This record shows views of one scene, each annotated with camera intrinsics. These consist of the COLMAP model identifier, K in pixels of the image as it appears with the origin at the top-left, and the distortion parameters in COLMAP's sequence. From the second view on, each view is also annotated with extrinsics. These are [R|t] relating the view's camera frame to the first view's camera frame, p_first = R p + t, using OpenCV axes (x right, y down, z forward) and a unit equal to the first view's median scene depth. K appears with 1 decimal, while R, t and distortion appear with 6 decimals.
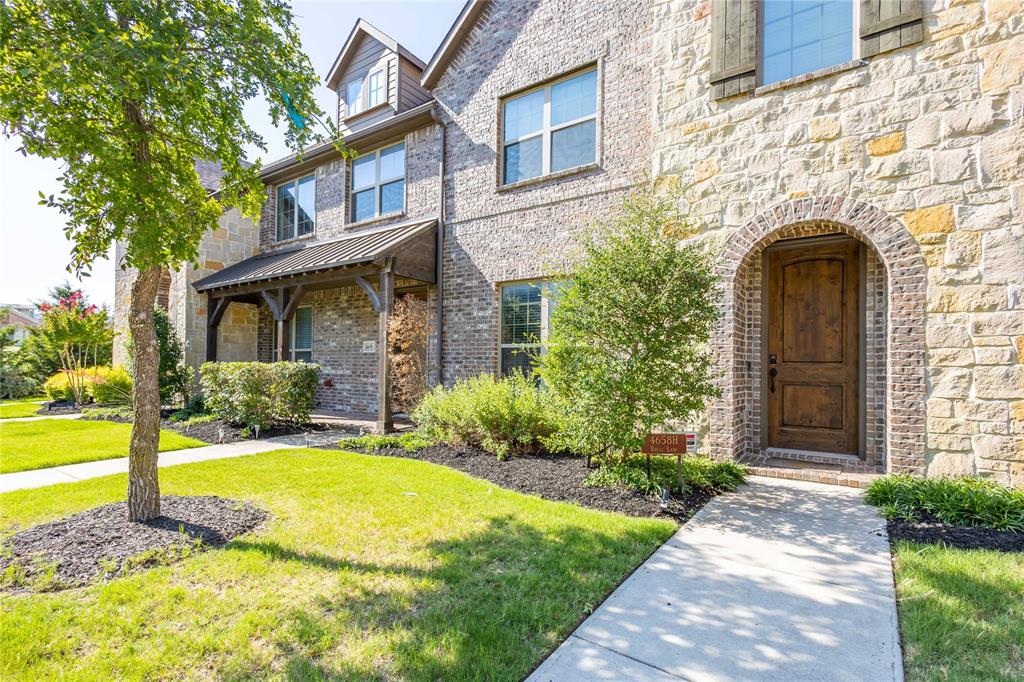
lens RADIAL K [[472.9, 0, 512.5], [0, 472.9, 358.3], [0, 0, 1]] dist [0.016757, -0.004943]
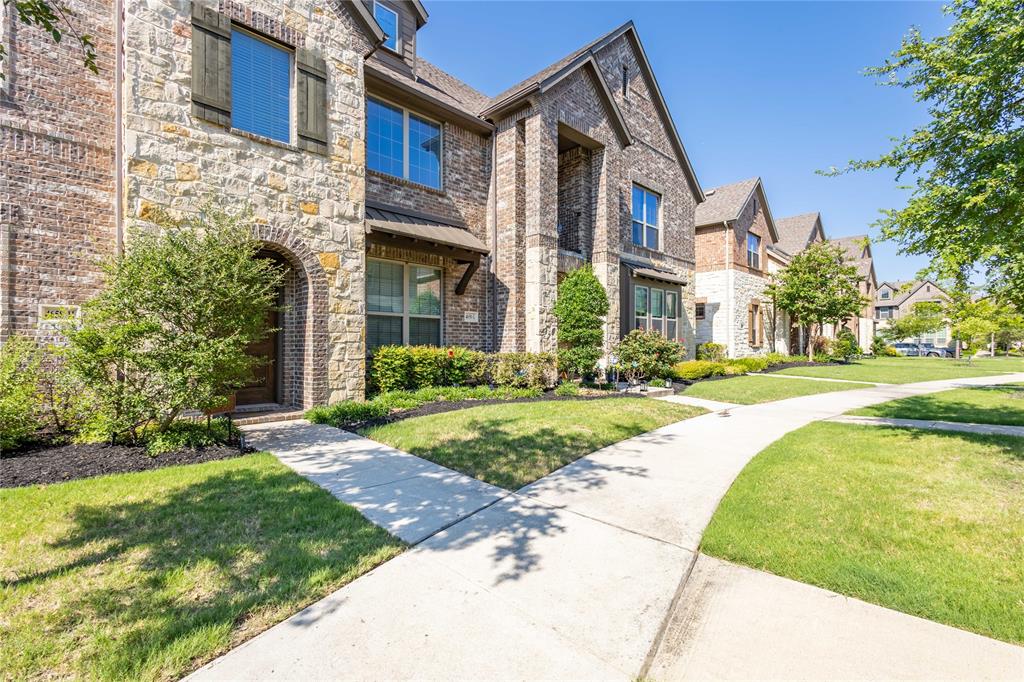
lens RADIAL K [[473.7, 0, 515.6], [0, 473.7, 343.3], [0, 0, 1]] dist [0.012322, -0.003755]
pose [[0.181826, -0.002479, 0.983328, -0.646310], [-0.016410, 0.999850, 0.005556, -0.001967], [-0.983194, -0.017147, 0.181758, -0.000729]]
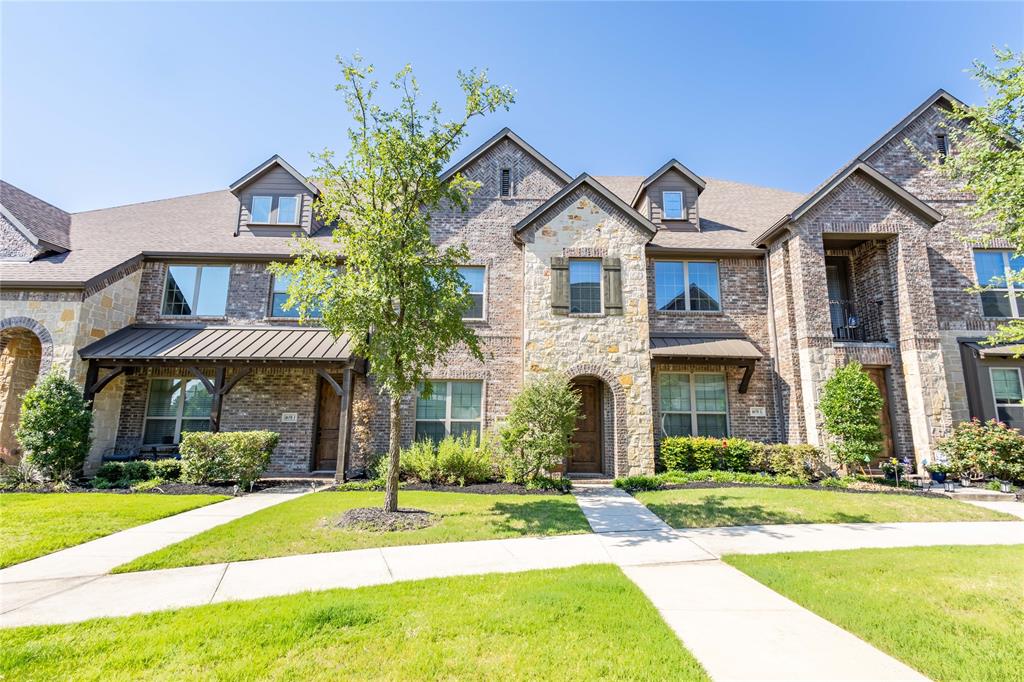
lens RADIAL K [[473.7, 0, 515.6], [0, 473.7, 343.3], [0, 0, 1]] dist [0.012322, -0.003755]
pose [[0.819524, 0.100132, 0.564229, -1.059828], [-0.012207, 0.987442, -0.157508, -0.053729], [-0.572915, 0.122193, 0.810455, -0.761769]]
